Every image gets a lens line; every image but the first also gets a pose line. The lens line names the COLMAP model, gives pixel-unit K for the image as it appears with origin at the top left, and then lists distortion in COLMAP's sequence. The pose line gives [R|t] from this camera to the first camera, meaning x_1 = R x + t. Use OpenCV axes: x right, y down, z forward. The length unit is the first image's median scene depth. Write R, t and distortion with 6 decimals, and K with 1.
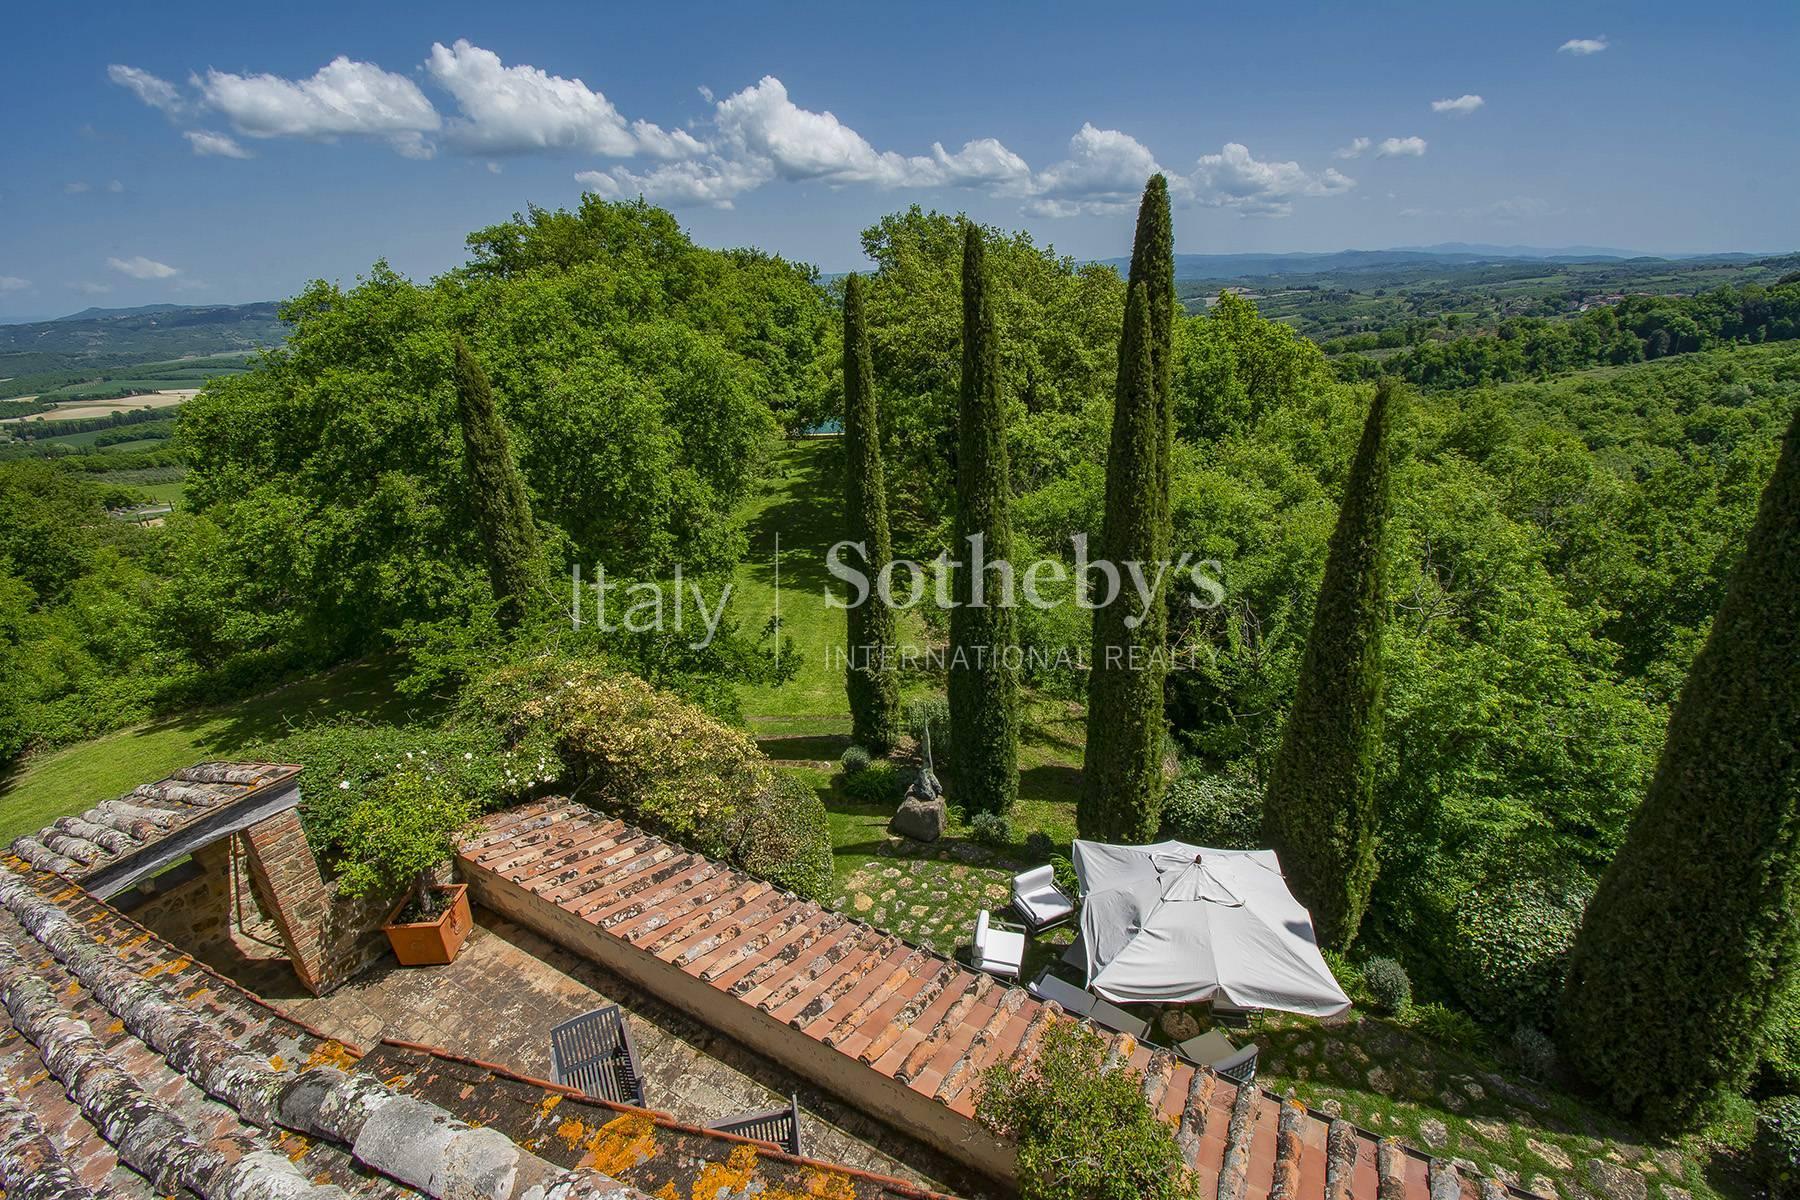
lens RADIAL K [[791.5, 0, 888.3], [0, 791.5, 598.8], [0, 0, 1]] dist [0.021011, -0.026103]
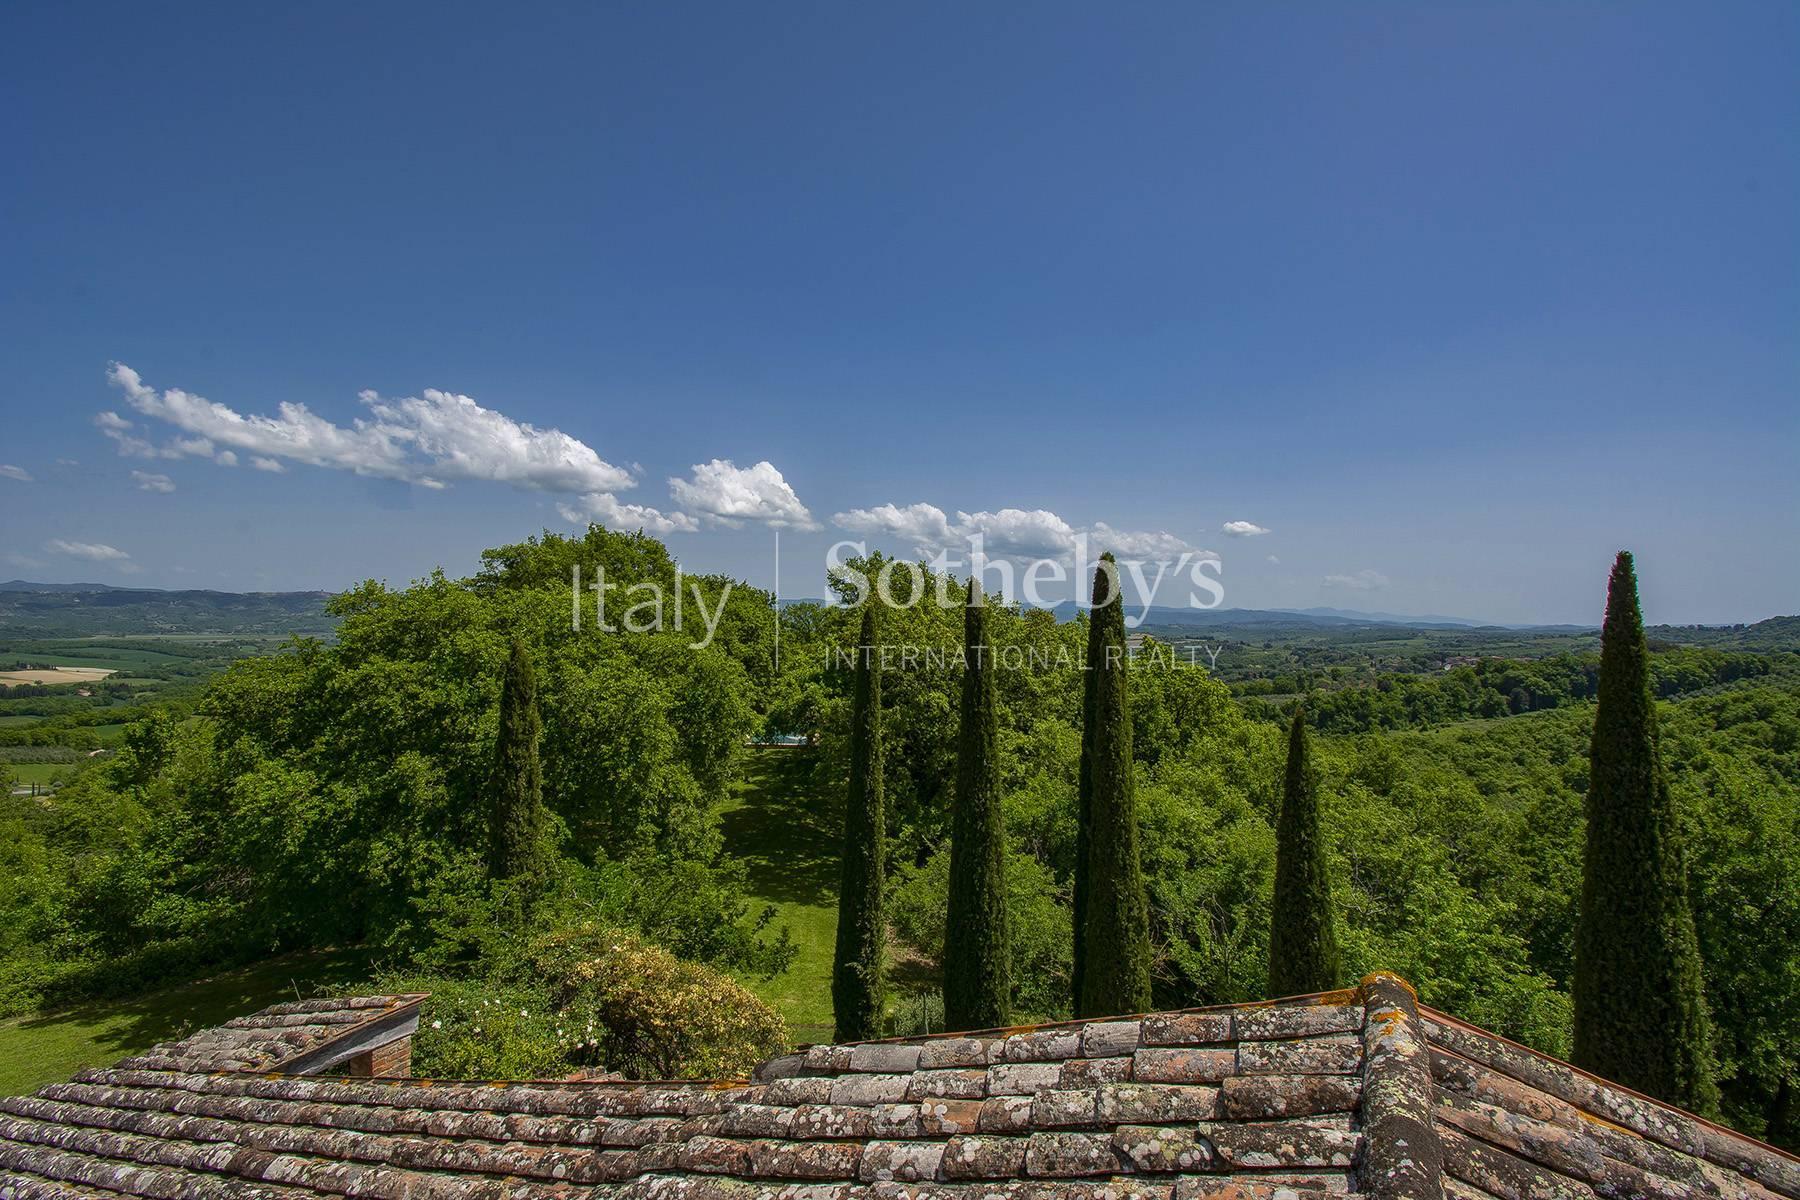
lens RADIAL K [[791.5, 0, 888.3], [0, 791.5, 598.8], [0, 0, 1]] dist [0.021011, -0.026103]
pose [[0.995248, 0.061212, 0.075725, -0.071588], [-0.027285, 0.921858, -0.386565, 0.037617], [-0.093470, 0.382662, 0.919148, -0.096570]]
